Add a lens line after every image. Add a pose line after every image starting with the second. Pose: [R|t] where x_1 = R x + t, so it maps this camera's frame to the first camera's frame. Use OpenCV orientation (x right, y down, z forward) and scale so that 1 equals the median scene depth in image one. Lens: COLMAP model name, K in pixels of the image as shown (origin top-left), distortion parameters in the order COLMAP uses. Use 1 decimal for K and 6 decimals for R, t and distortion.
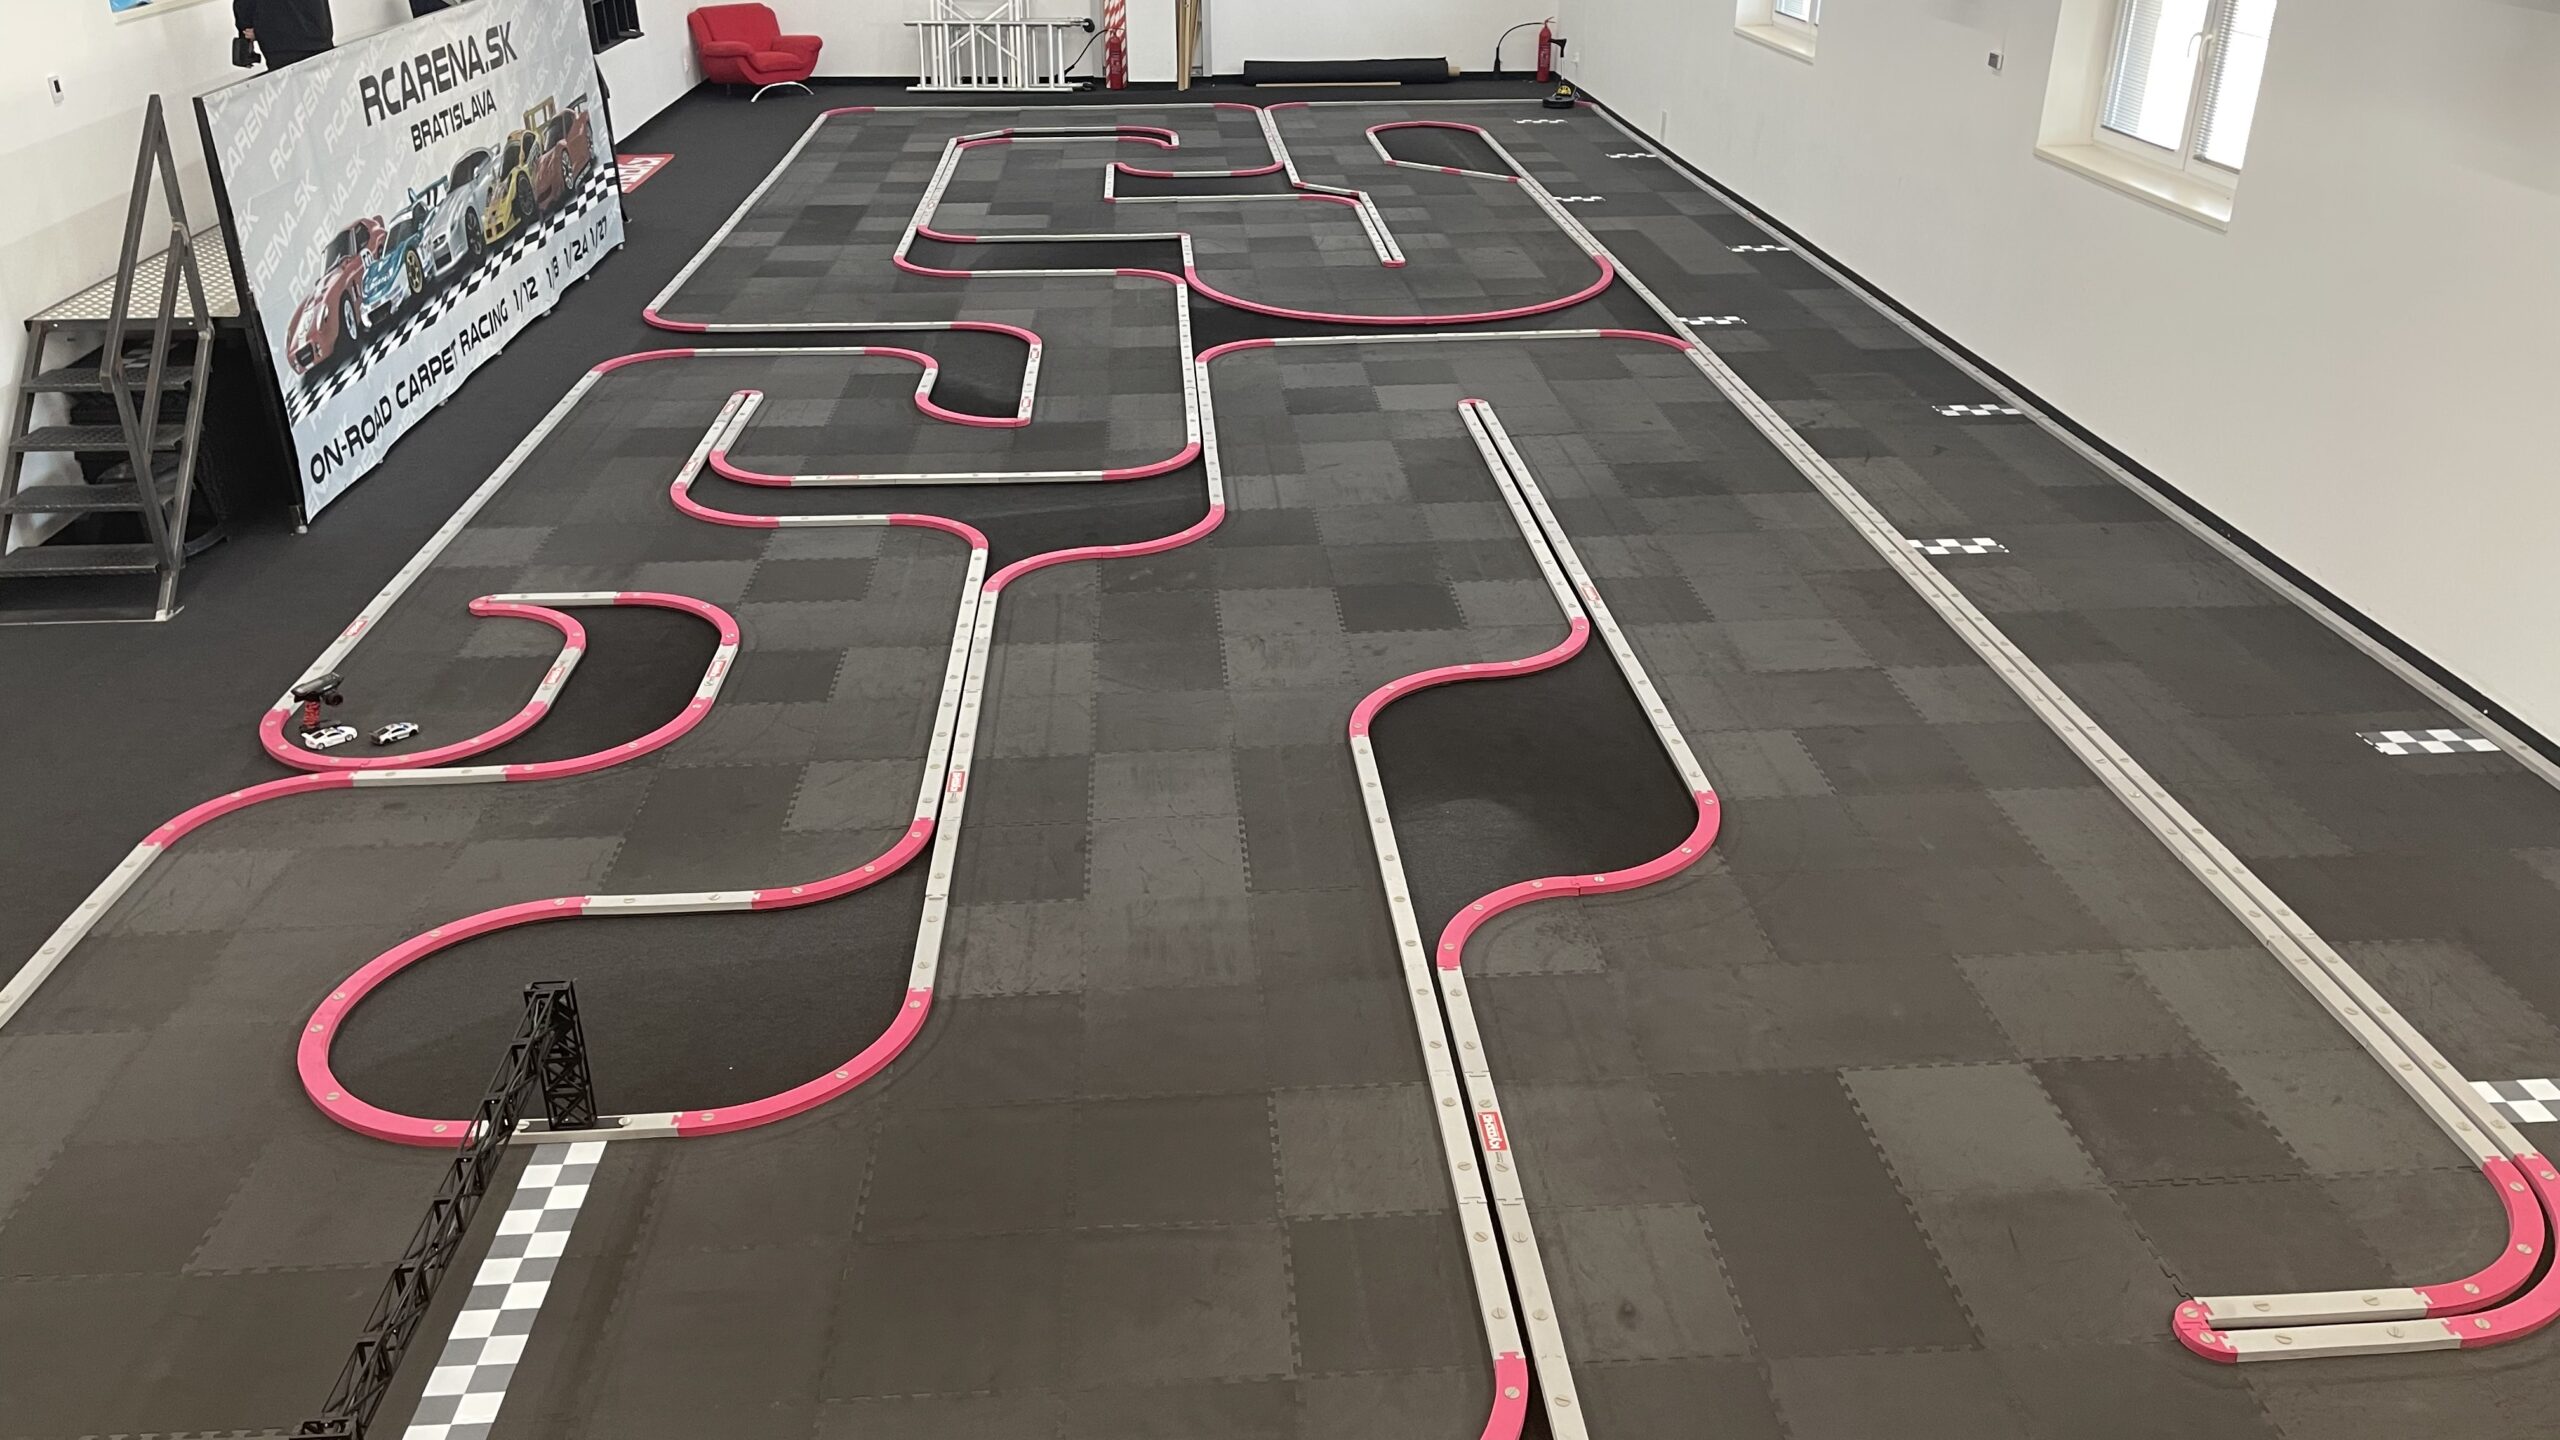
lens RADIAL K [[1954.8, 0, 1280.0], [0, 1954.8, 720.0], [0, 0, 1]] dist [0.050446, -0.050949]
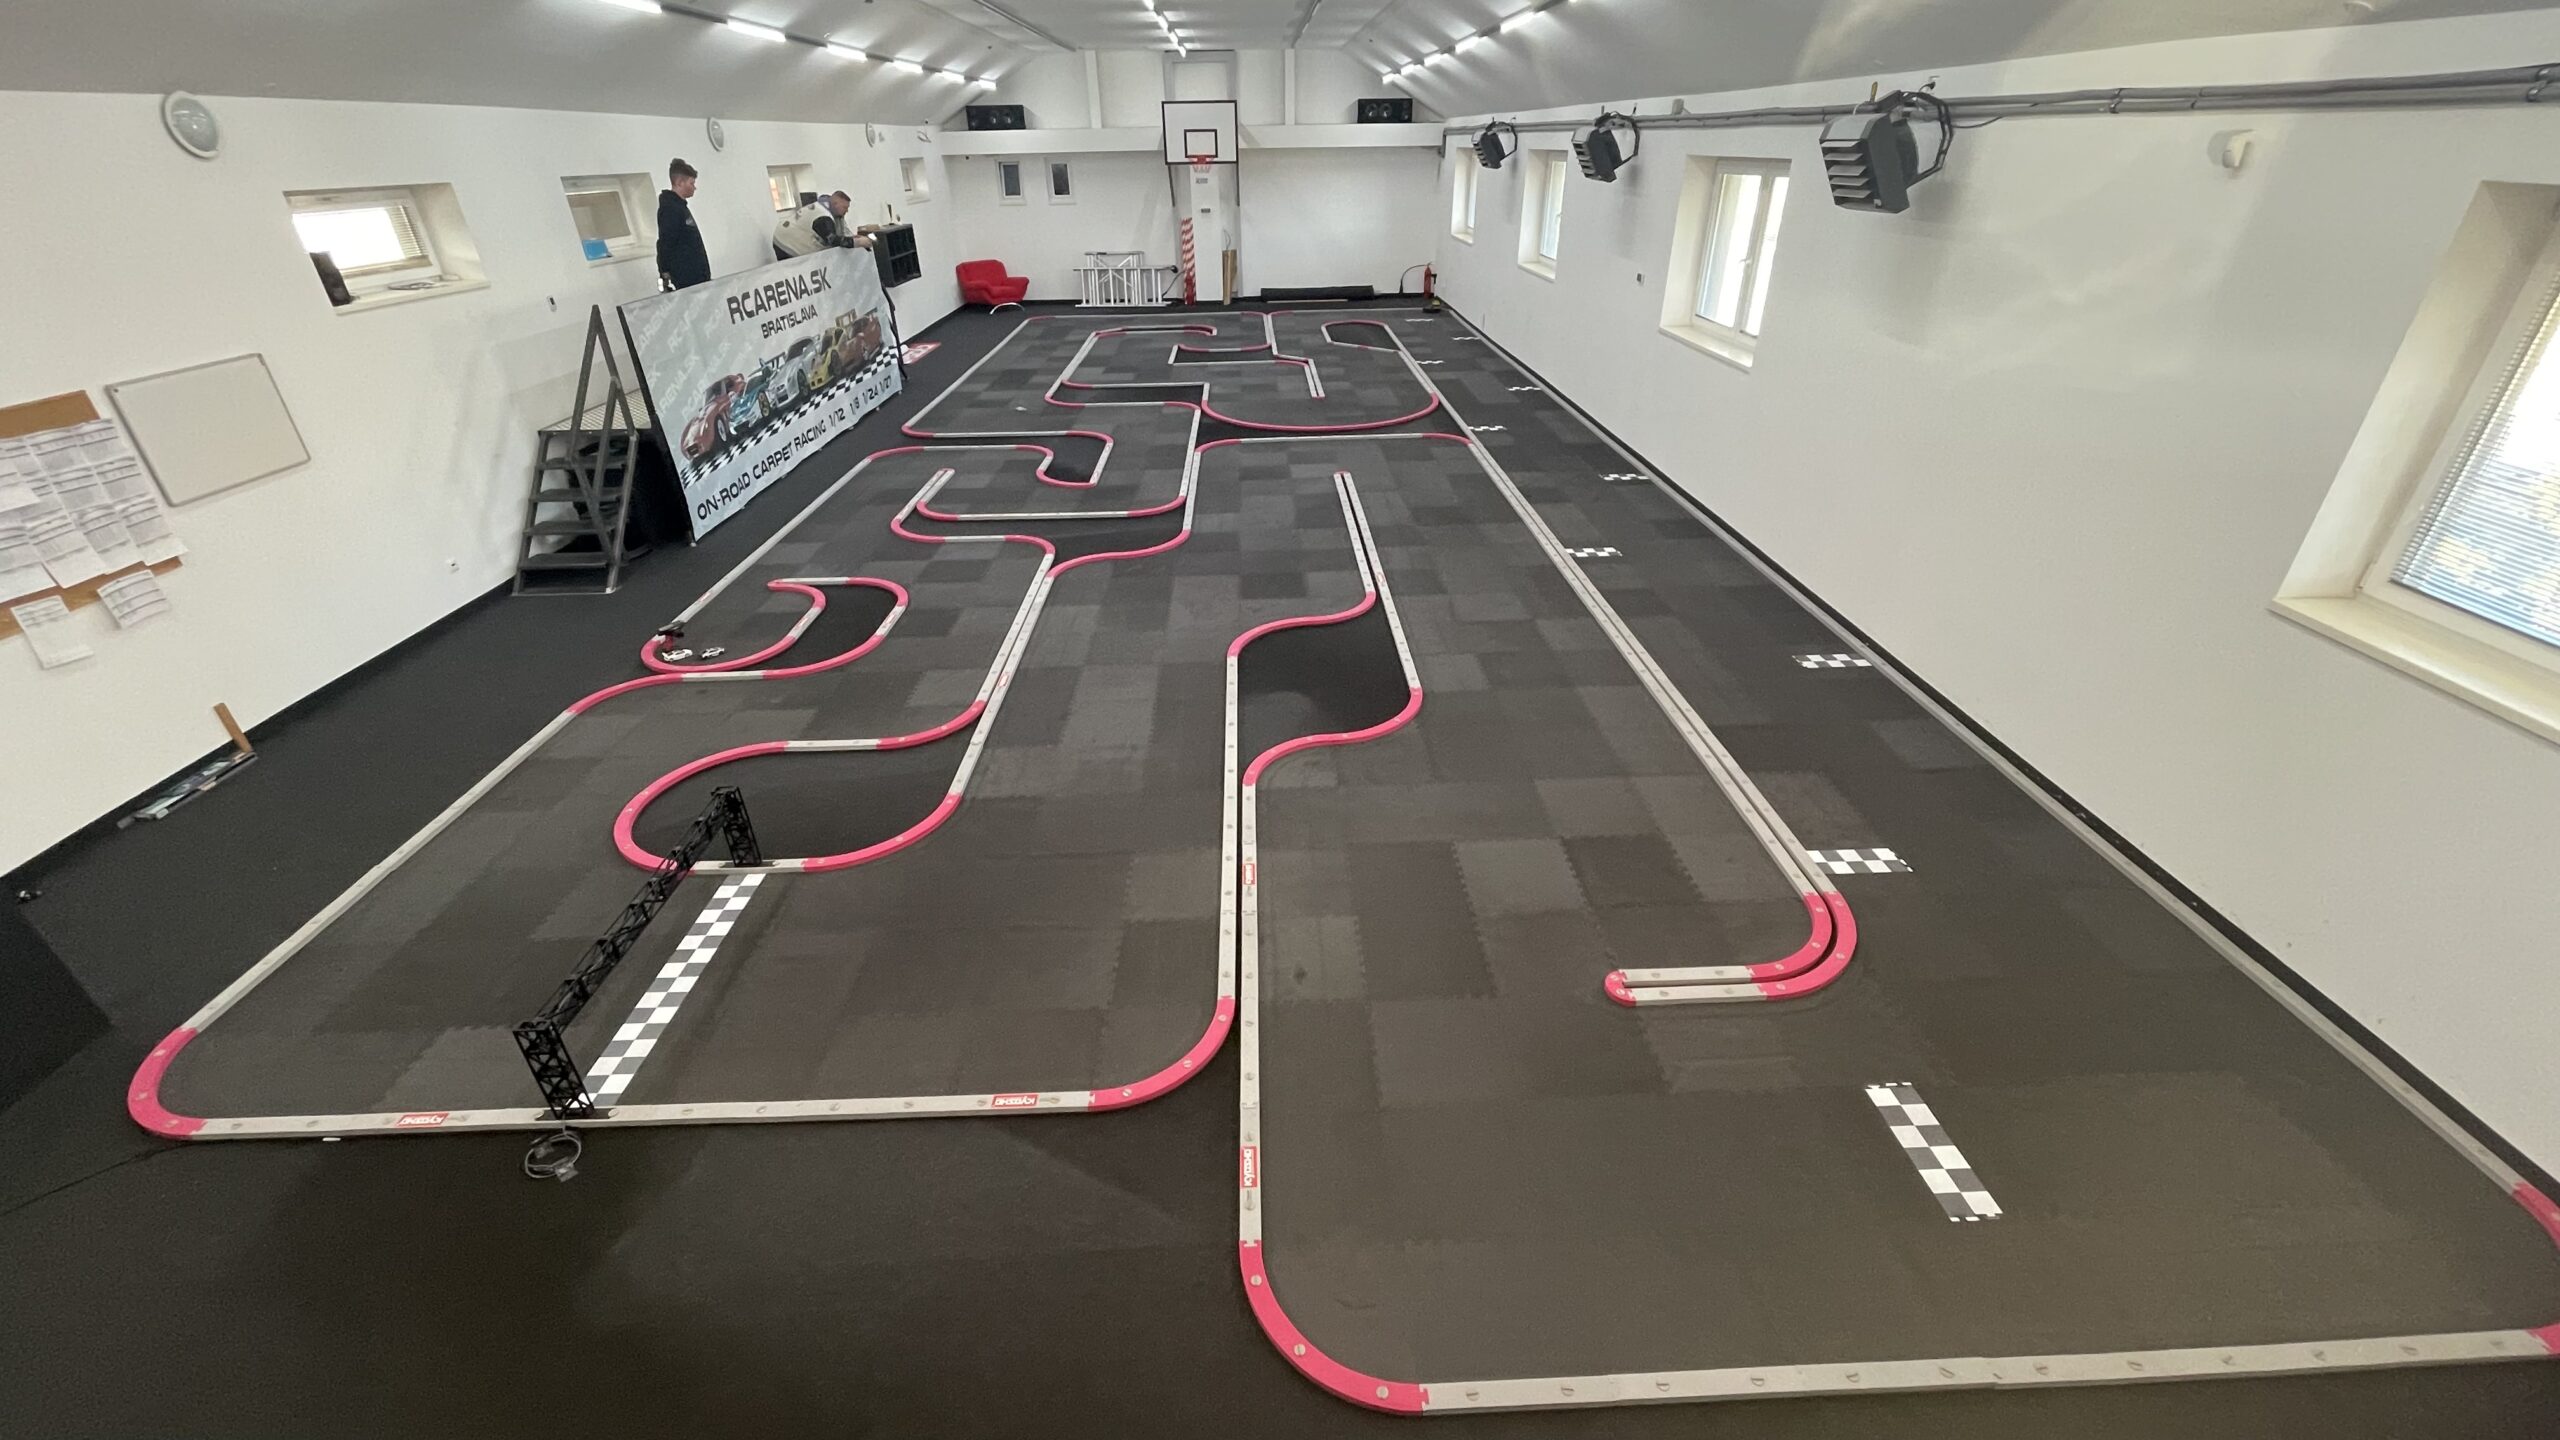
lens RADIAL K [[1030.6, 0, 1280.0], [0, 1030.6, 720.0], [0, 0, 1]] dist [0.013598, -0.000130]
pose [[0.999121, 0.005225, -0.041604, 0.097363], [-0.002418, 0.997734, 0.067240, 0.002046], [0.041861, -0.067080, 0.996869, 0.034003]]
